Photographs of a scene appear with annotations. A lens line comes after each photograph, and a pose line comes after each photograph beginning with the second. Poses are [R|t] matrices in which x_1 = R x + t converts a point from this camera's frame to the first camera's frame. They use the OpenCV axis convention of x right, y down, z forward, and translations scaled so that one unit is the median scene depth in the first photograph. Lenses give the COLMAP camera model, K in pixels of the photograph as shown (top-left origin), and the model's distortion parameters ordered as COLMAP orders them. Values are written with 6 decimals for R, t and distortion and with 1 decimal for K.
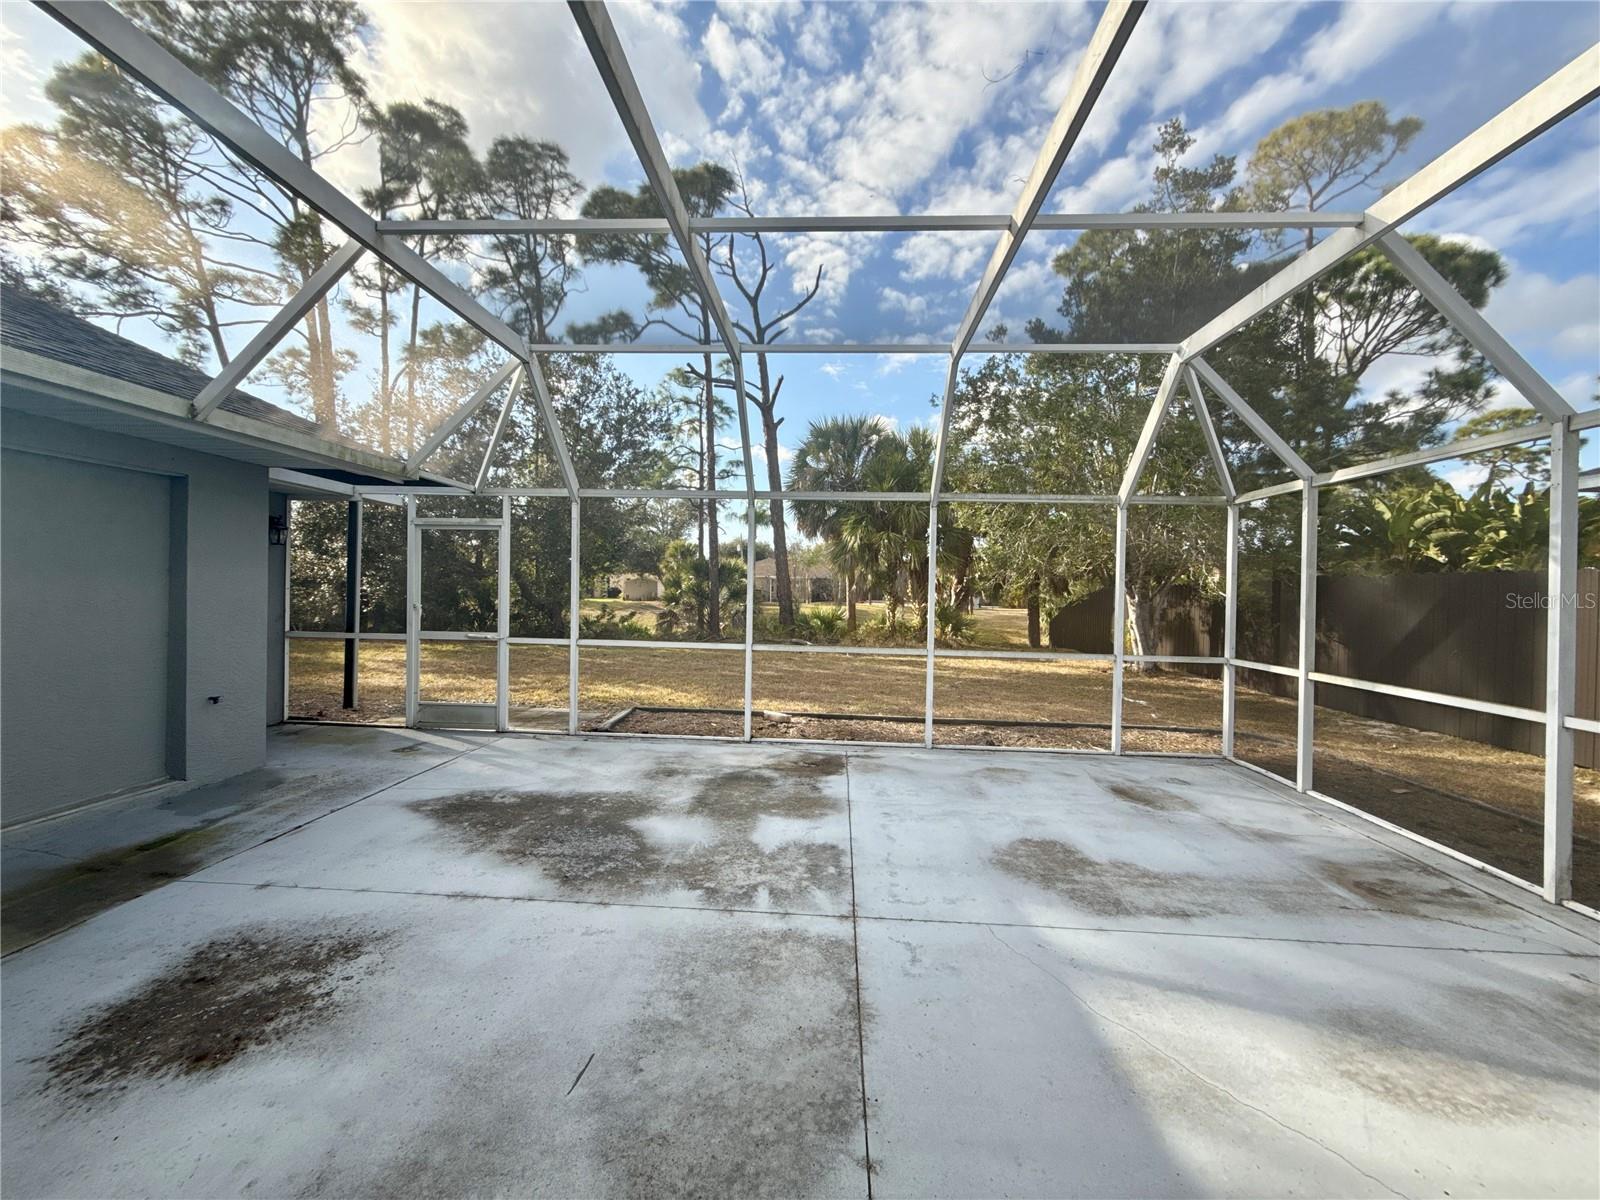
lens RADIAL K [[639.8, 0, 800.0], [0, 639.8, 600.0], [0, 0, 1]] dist [0.001332, -0.000236]
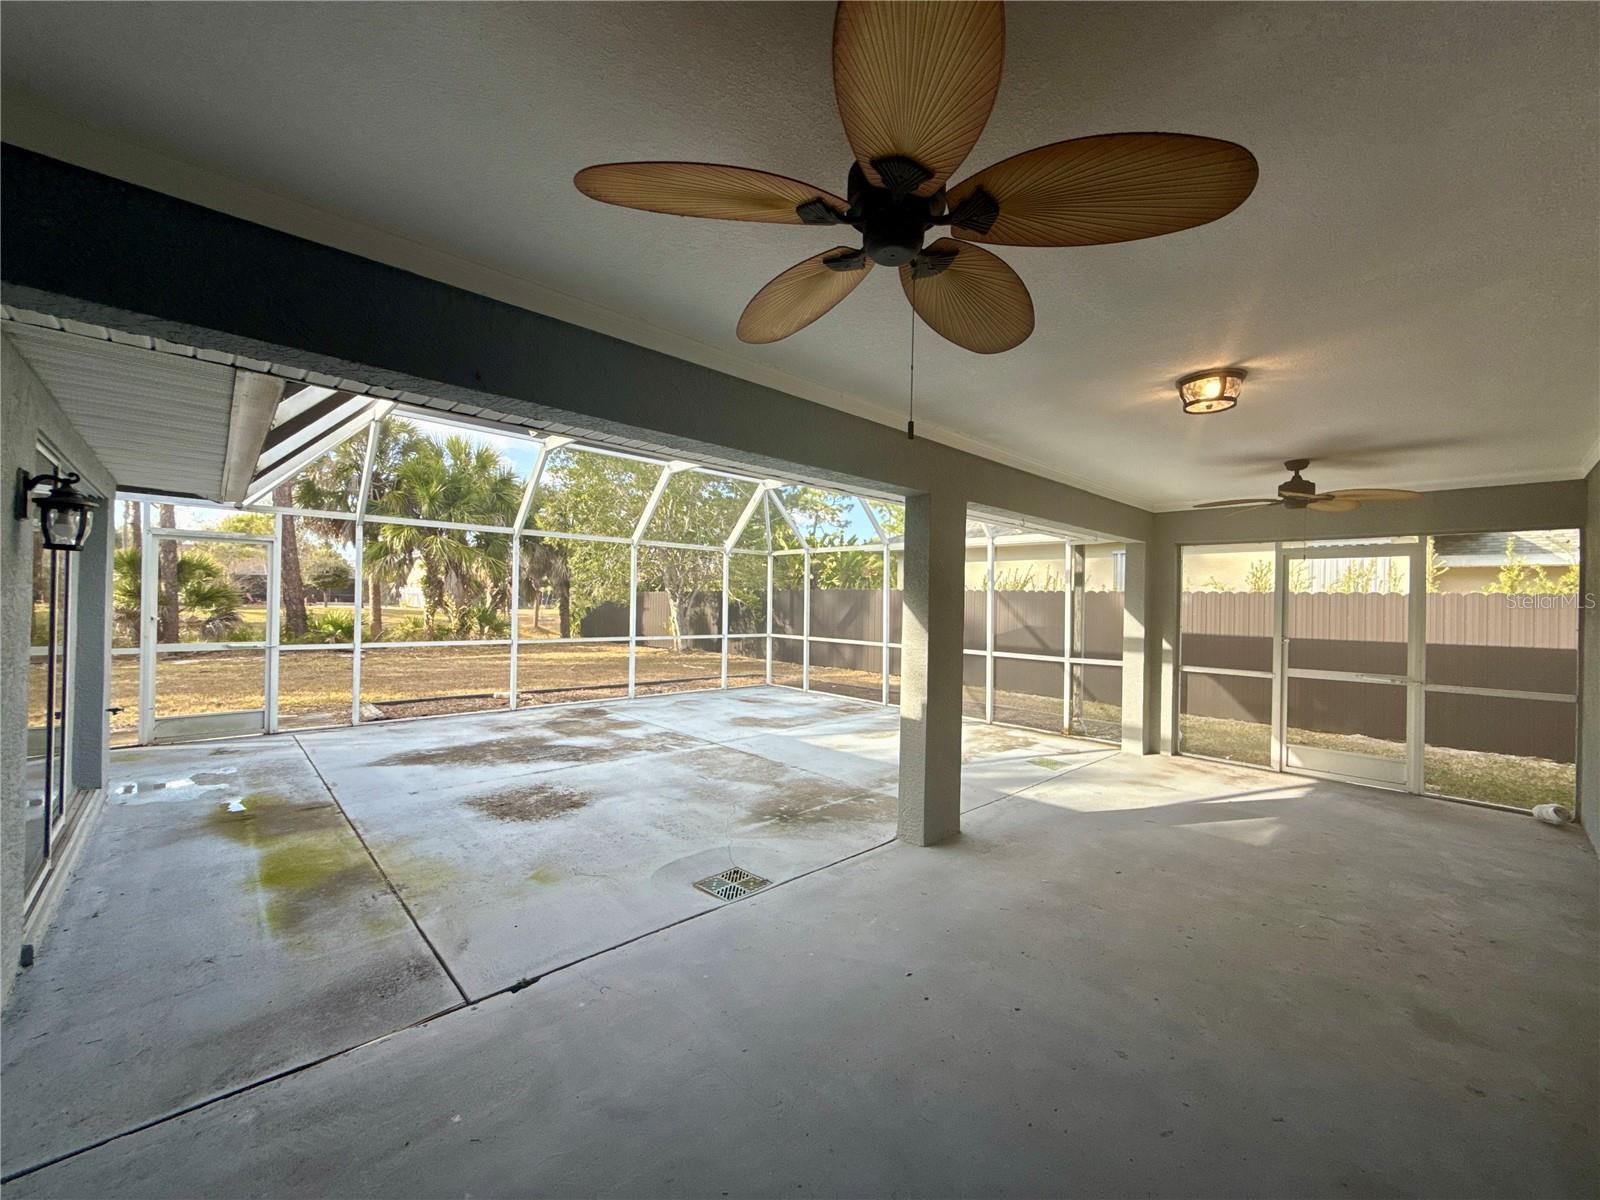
lens RADIAL K [[627.3, 0, 800.0], [0, 627.3, 600.0], [0, 0, 1]] dist [-0.000498, -0.000477]
pose [[0.690544, -0.006032, 0.723266, -1.138945], [0.005154, 0.999981, 0.003418, -0.033563], [-0.723272, 0.001368, 0.690562, -0.689682]]
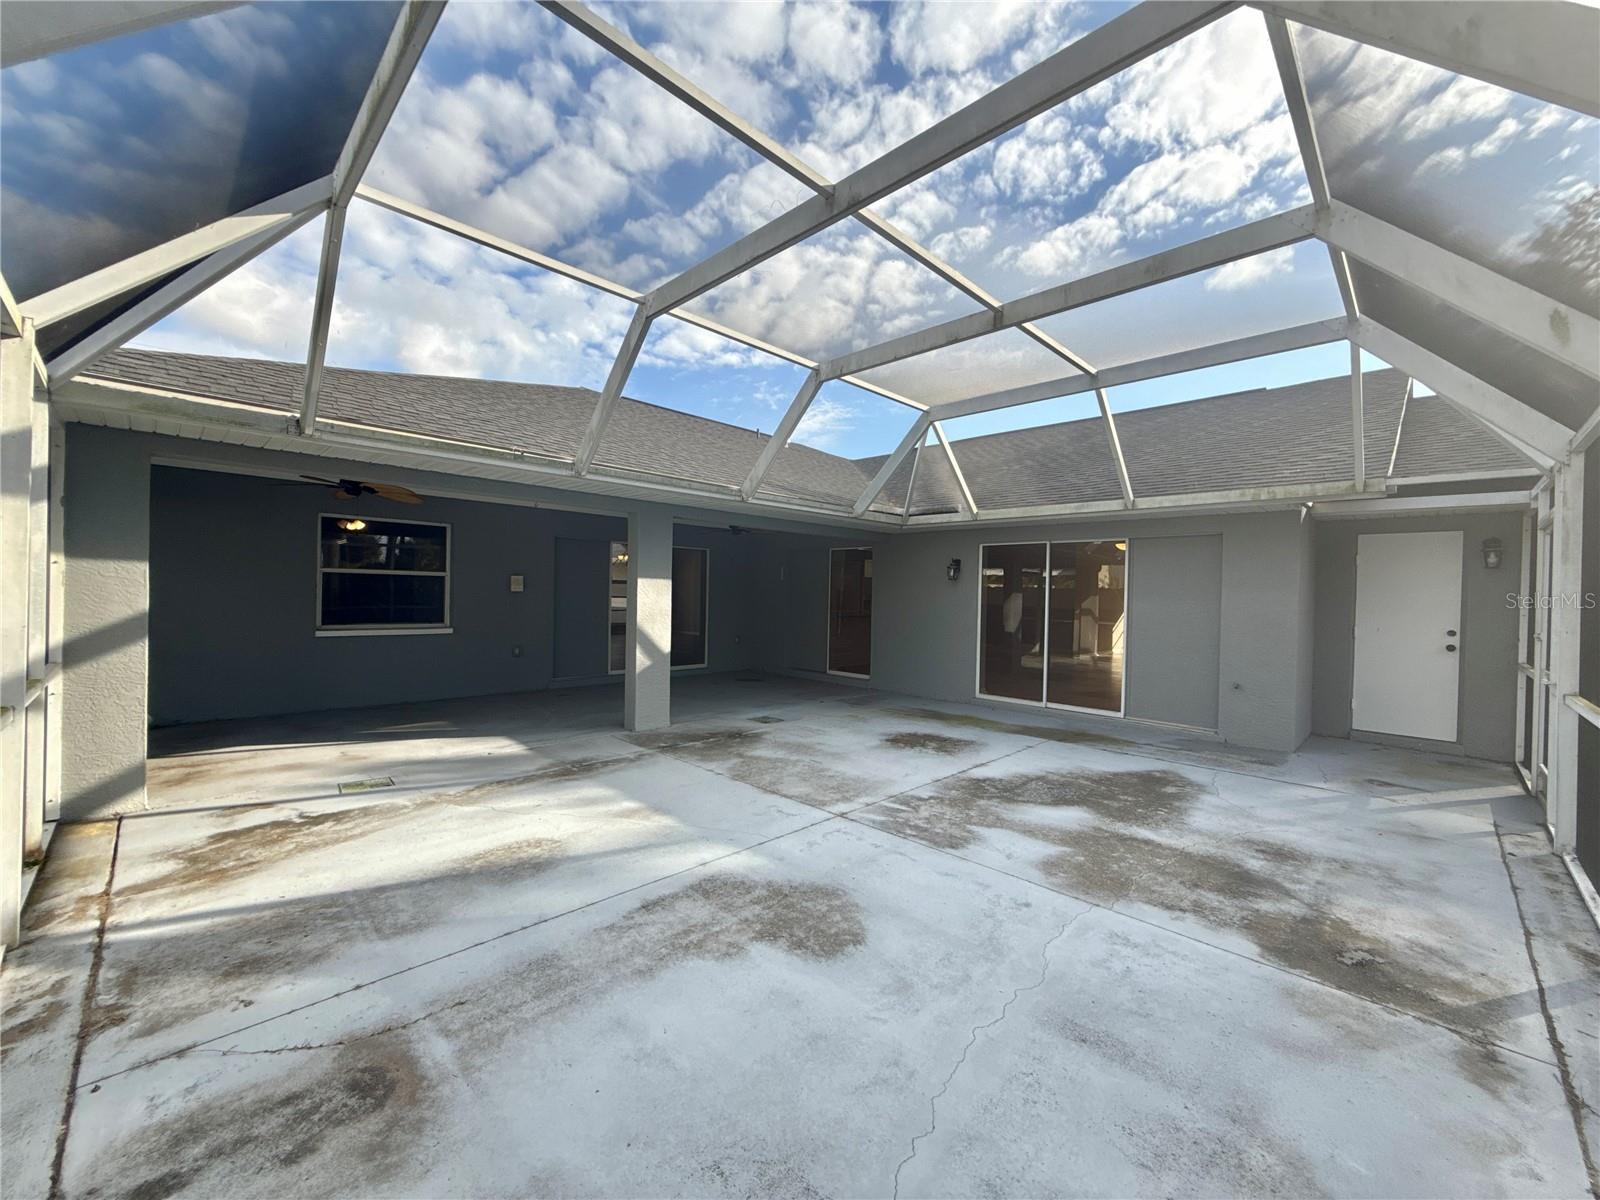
lens RADIAL K [[627.3, 0, 800.0], [0, 627.3, 600.0], [0, 0, 1]] dist [-0.000498, -0.000477]
pose [[-0.660673, -0.030346, -0.750060, 1.006672], [-0.047404, 0.998875, 0.001342, 0.011202], [0.749175, 0.036443, -0.661369, 1.530807]]
